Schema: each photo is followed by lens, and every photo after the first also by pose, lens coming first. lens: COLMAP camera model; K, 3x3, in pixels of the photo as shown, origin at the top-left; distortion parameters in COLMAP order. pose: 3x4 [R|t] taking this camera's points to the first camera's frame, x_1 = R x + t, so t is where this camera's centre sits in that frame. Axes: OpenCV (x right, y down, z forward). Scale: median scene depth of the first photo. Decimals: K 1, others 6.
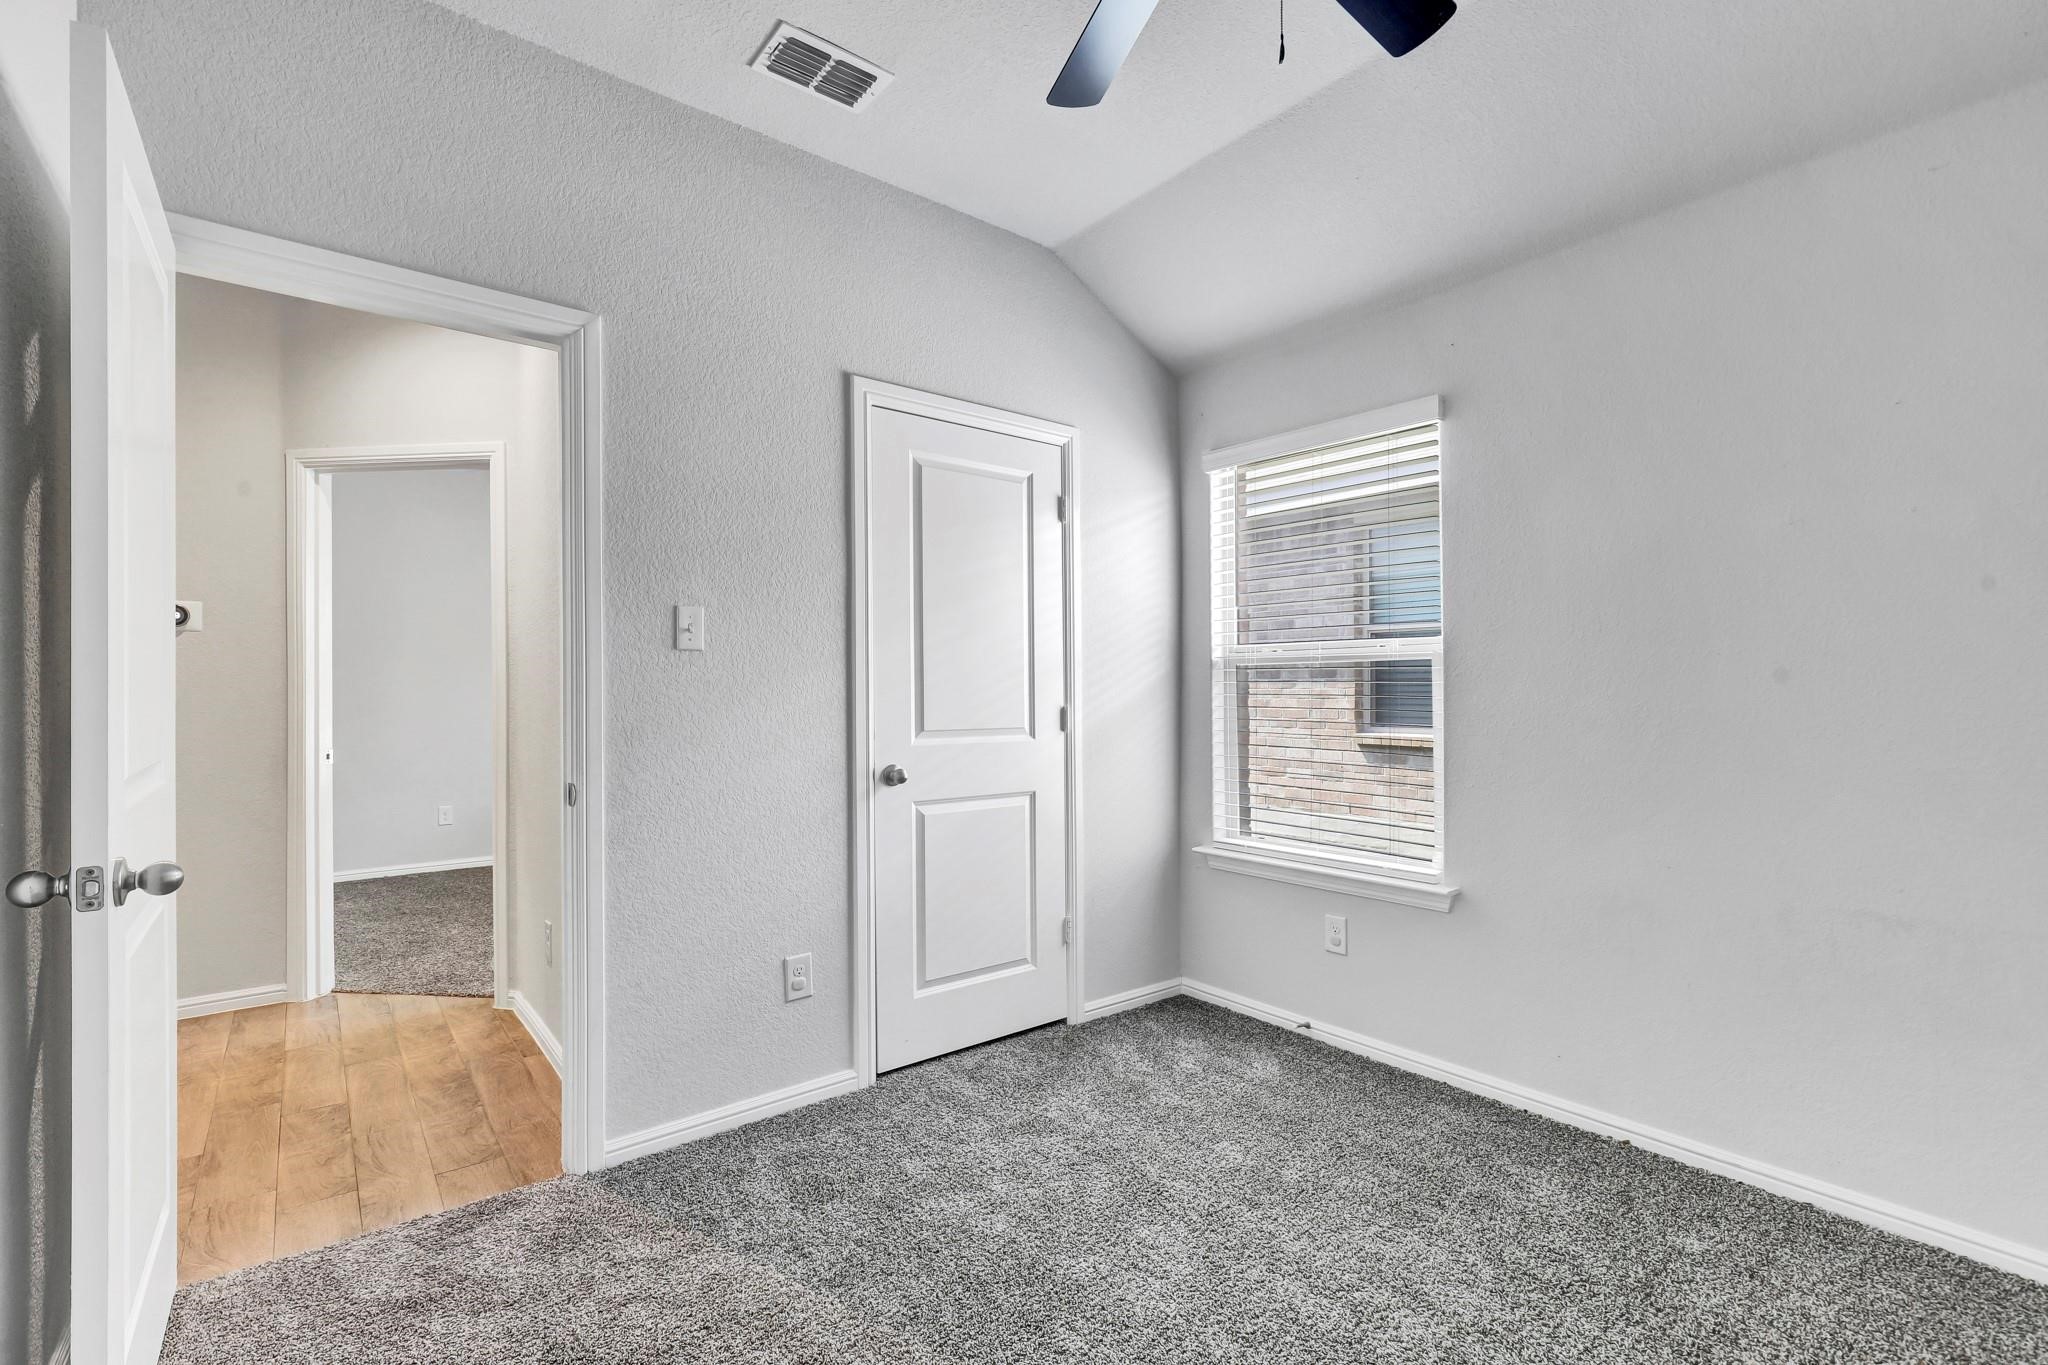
lens RADIAL K [[940.6, 0, 1031.3], [0, 940.6, 688.8], [0, 0, 1]] dist [-0.004587, -0.000690]
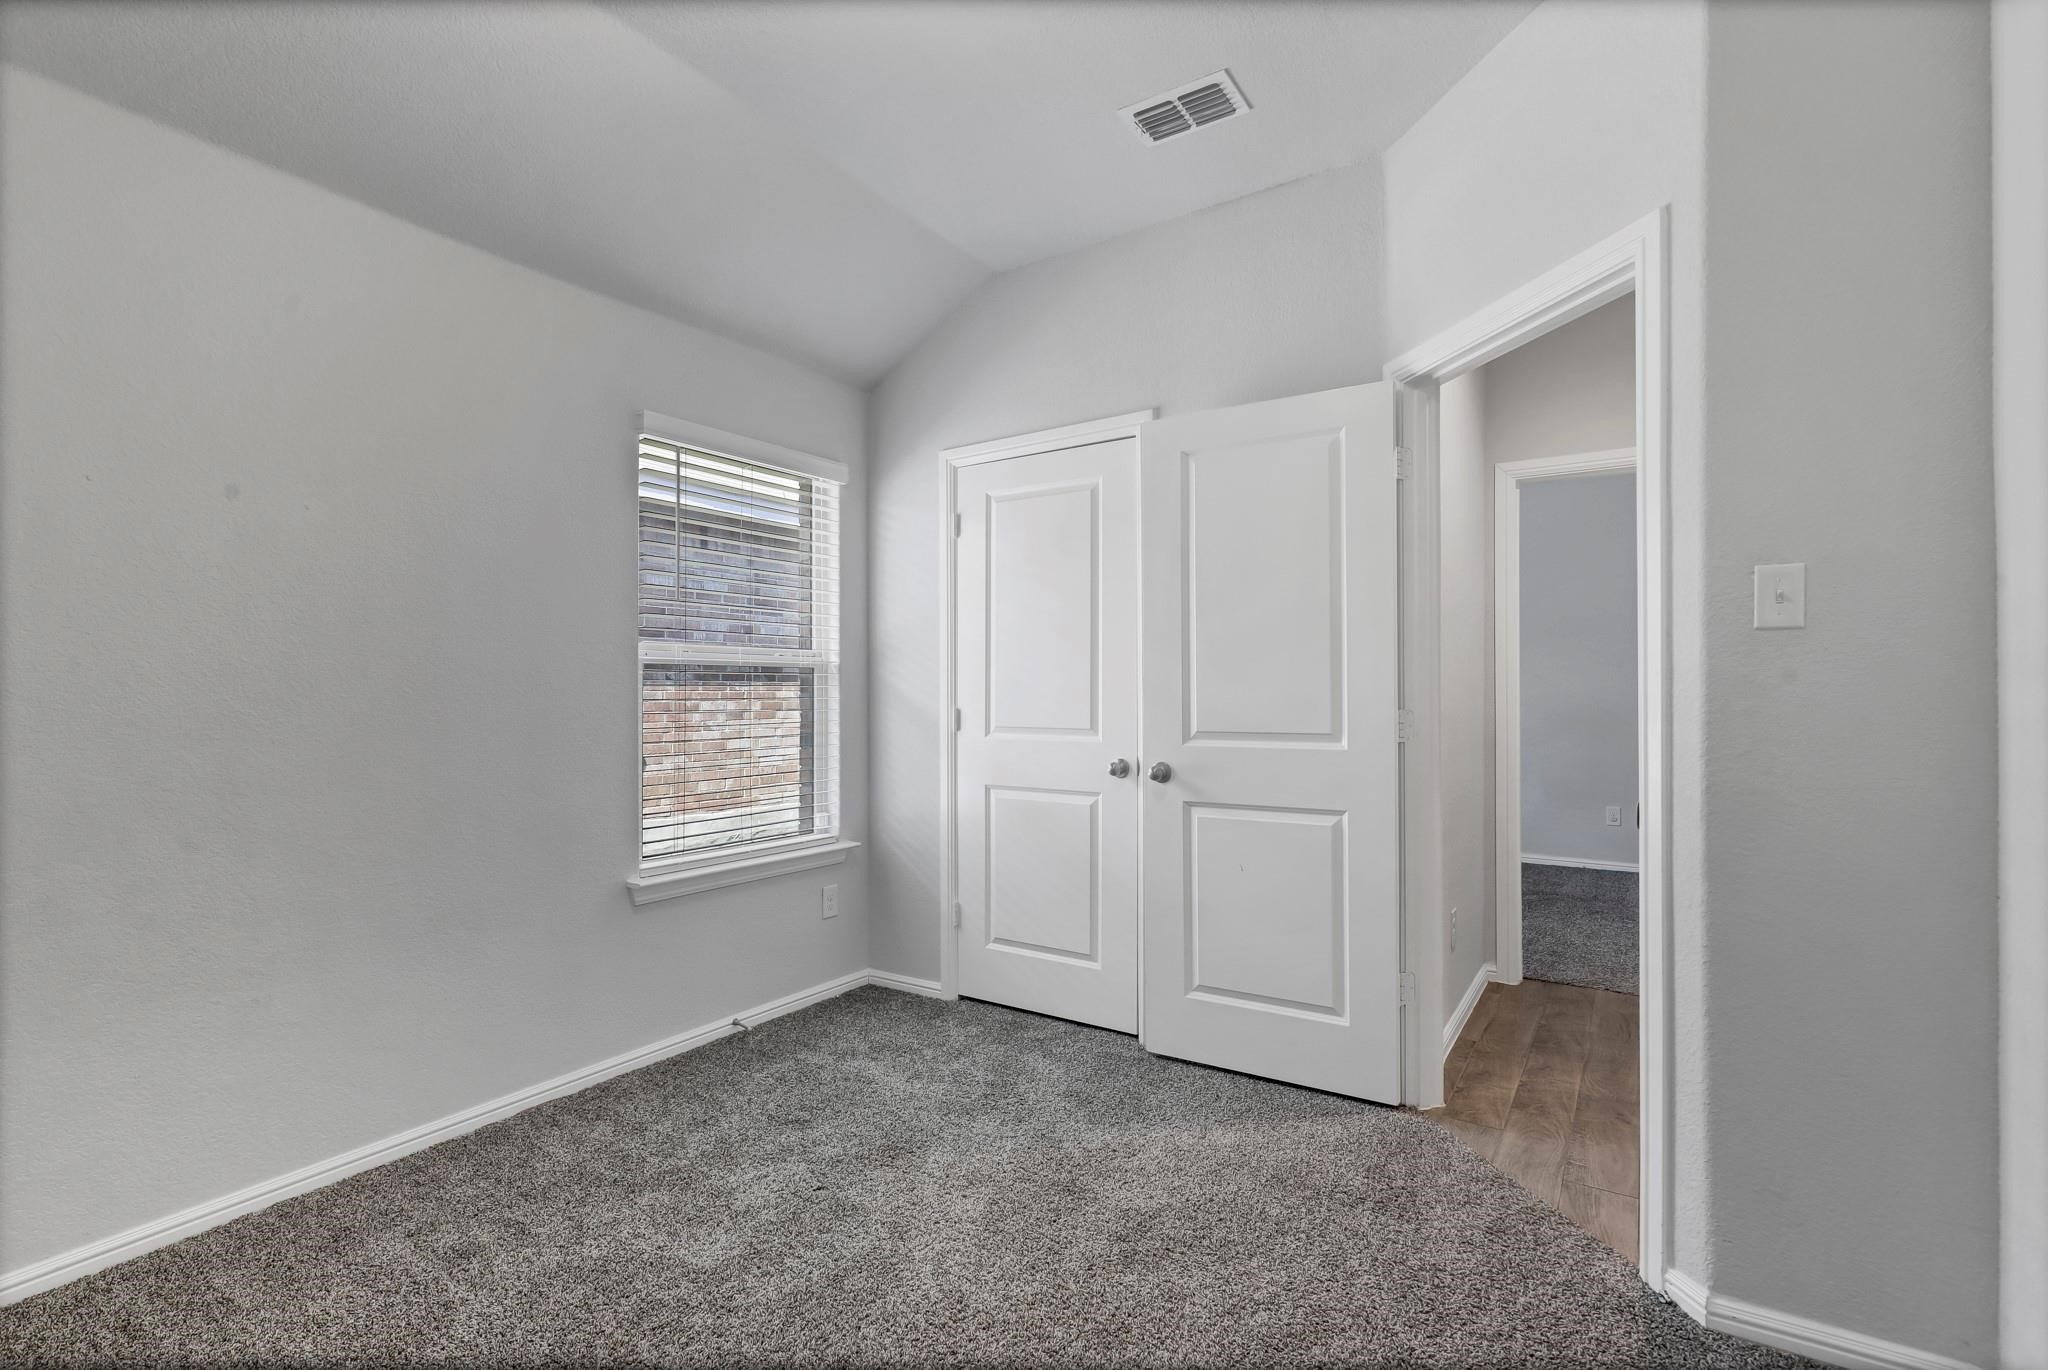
lens RADIAL K [[940.6, 0, 1031.3], [0, 940.6, 691.3], [0, 0, 1]] dist [-0.004587, -0.000690]
pose [[-0.323092, 0.004845, 0.946355, -1.266119], [0.007288, 0.999970, -0.002631, 0.006460], [-0.946340, 0.006047, -0.323117, 1.668542]]
